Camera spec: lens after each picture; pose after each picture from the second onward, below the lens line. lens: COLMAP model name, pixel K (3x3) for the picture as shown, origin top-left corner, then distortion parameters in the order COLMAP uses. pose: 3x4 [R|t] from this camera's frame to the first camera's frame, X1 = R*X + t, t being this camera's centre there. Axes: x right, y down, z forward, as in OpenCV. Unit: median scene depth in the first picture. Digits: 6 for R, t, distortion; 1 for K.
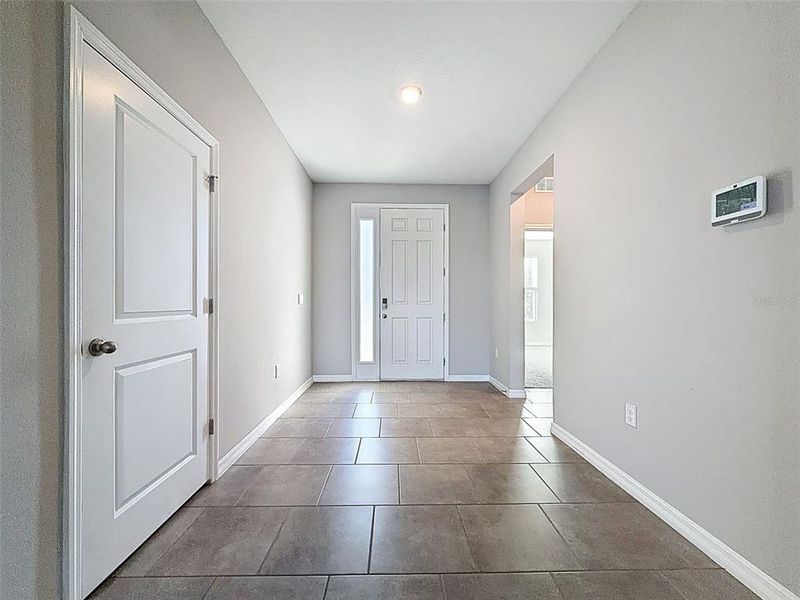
lens RADIAL K [[324.2, 0, 398.8], [0, 324.2, 297.8], [0, 0, 1]] dist [-0.001202, -0.000039]
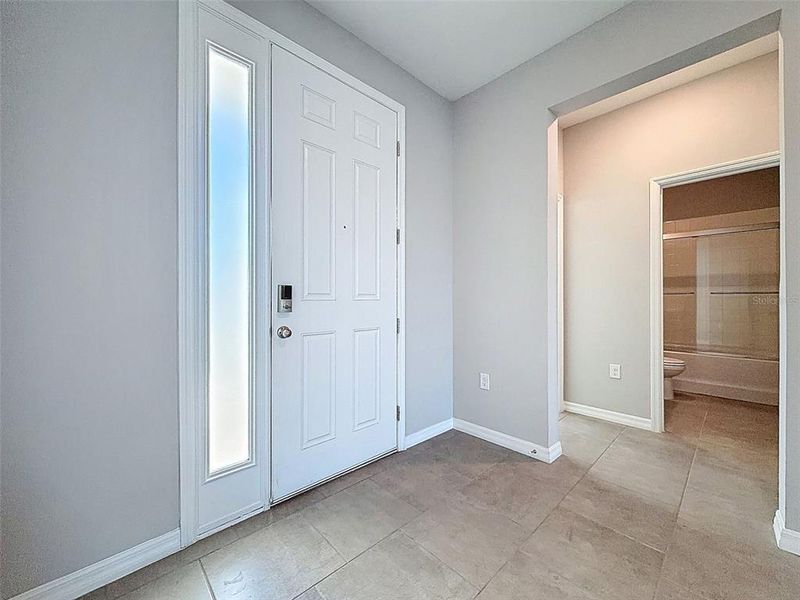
lens RADIAL K [[324.2, 0, 398.8], [0, 324.2, 297.8], [0, 0, 1]] dist [-0.001202, -0.000039]
pose [[0.749469, 0.002052, 0.662036, -0.194775], [-0.006967, 0.999964, 0.004788, 0.012935], [-0.662002, -0.008201, 0.749457, 0.622774]]
